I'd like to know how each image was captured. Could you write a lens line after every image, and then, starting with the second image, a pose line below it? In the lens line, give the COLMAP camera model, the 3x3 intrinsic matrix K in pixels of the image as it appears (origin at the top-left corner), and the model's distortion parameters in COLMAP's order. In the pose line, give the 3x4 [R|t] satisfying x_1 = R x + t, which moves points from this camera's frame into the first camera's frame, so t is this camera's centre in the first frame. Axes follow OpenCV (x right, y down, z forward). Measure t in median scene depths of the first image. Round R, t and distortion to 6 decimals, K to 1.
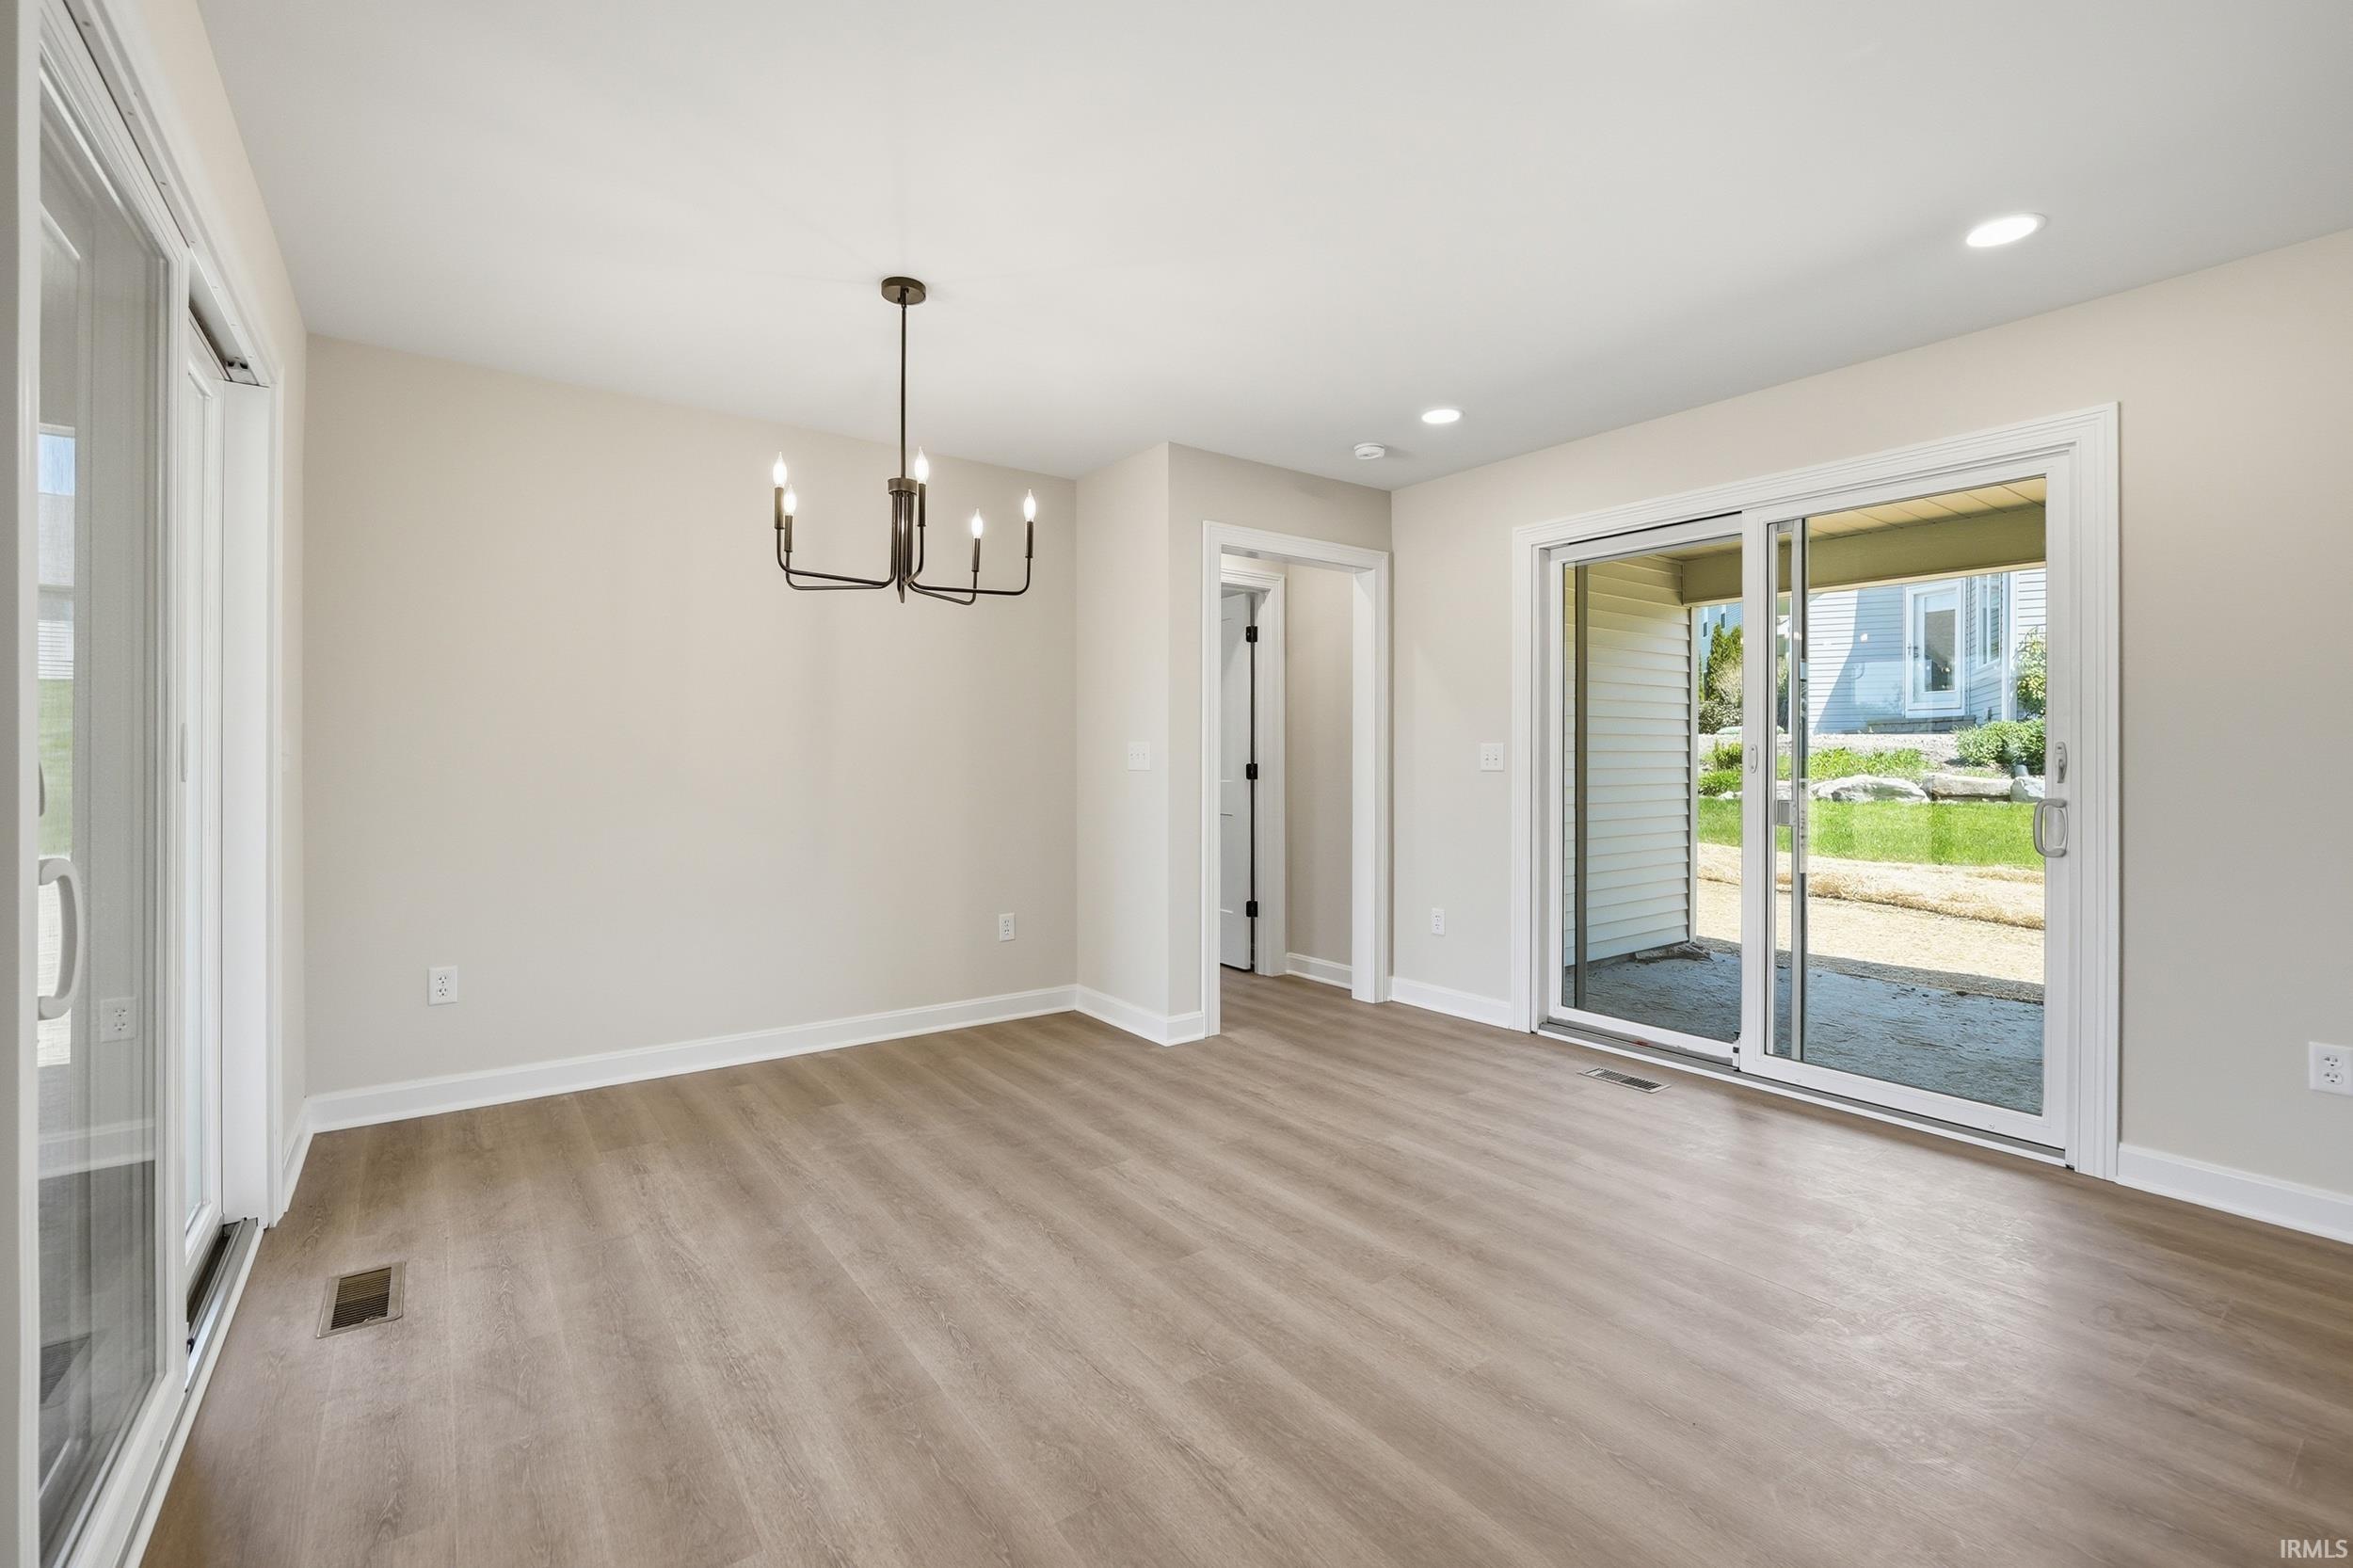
lens RADIAL K [[1011.1, 0, 1176.5], [0, 1011.1, 776.4], [0, 0, 1]] dist [-0.015718, 0.005054]
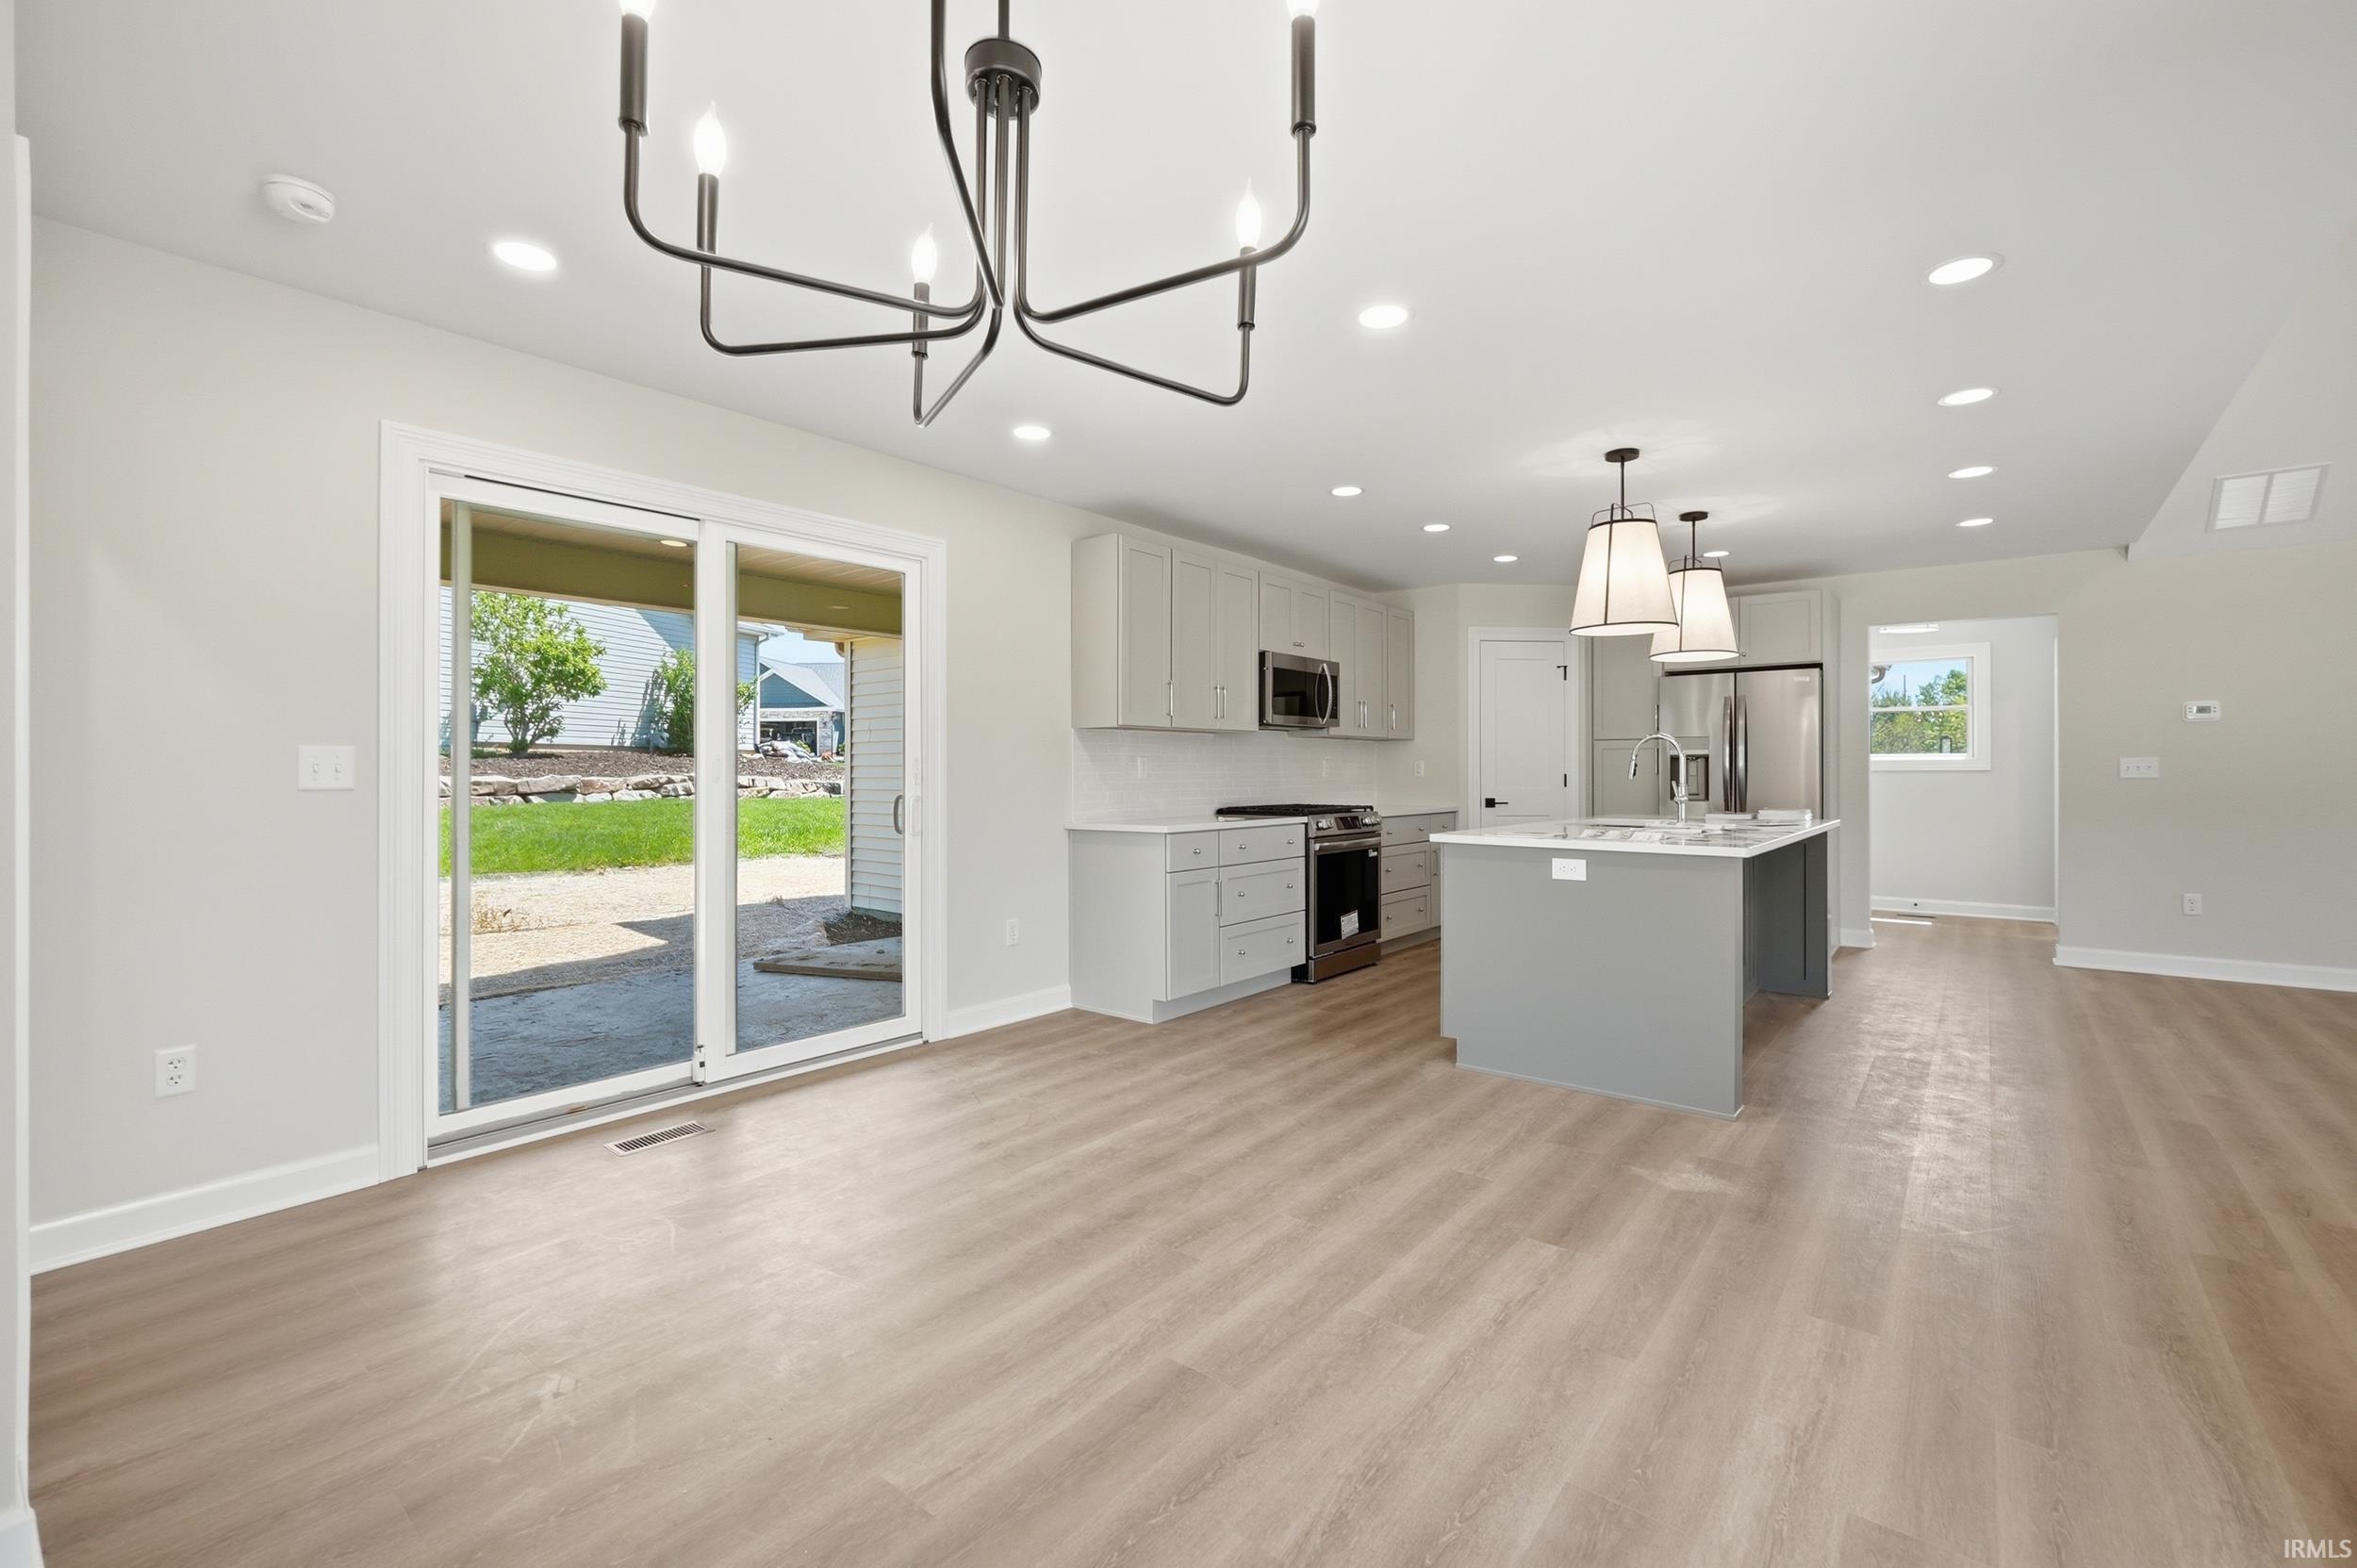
lens RADIAL K [[1012.8, 0, 1175.2], [0, 1012.8, 756.8], [0, 0, 1]] dist [-0.015718, 0.005054]
pose [[-0.250832, 0.008371, 0.967994, -0.558128], [0.020372, 0.999787, -0.003367, -0.017048], [-0.967816, 0.018875, -0.250949, 0.854833]]
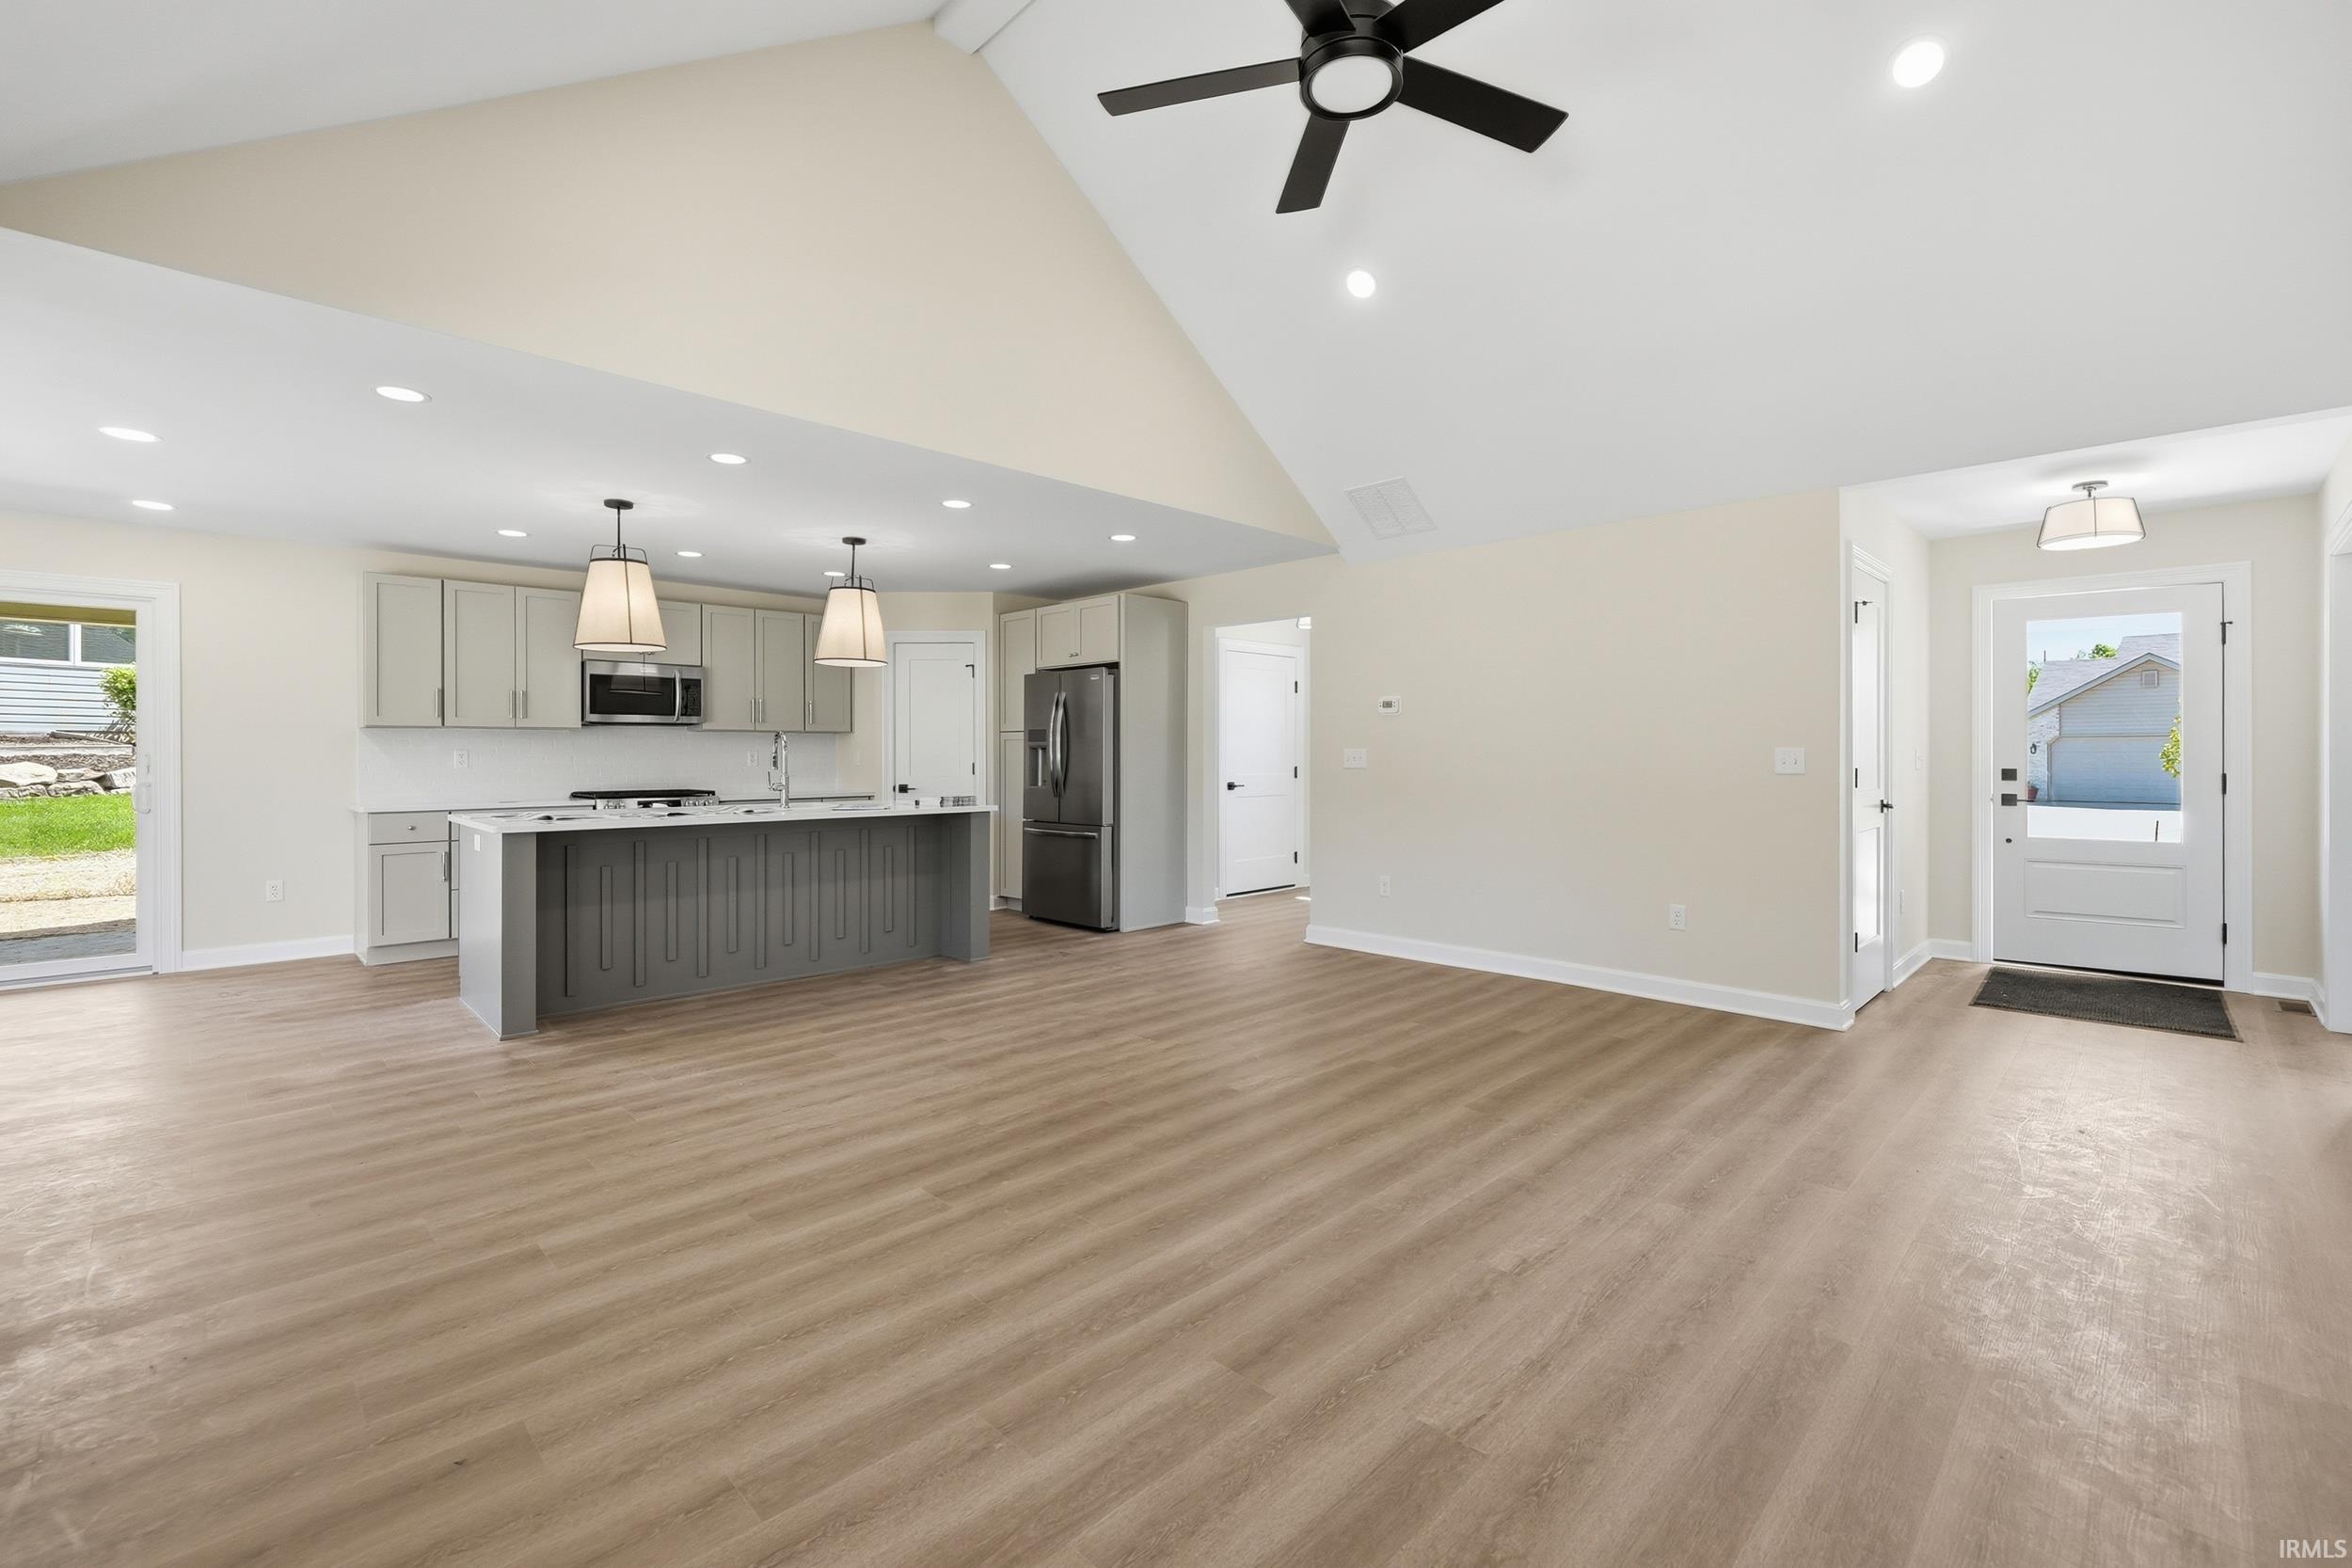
lens RADIAL K [[1010.5, 0, 1176.5], [0, 1010.5, 750.6], [0, 0, 1]] dist [-0.015718, 0.005054]
pose [[-0.145105, 0.000547, 0.989416, -1.089573], [0.022715, 0.999738, 0.002779, 0.003132], [-0.989155, 0.022878, -0.145079, -0.564741]]
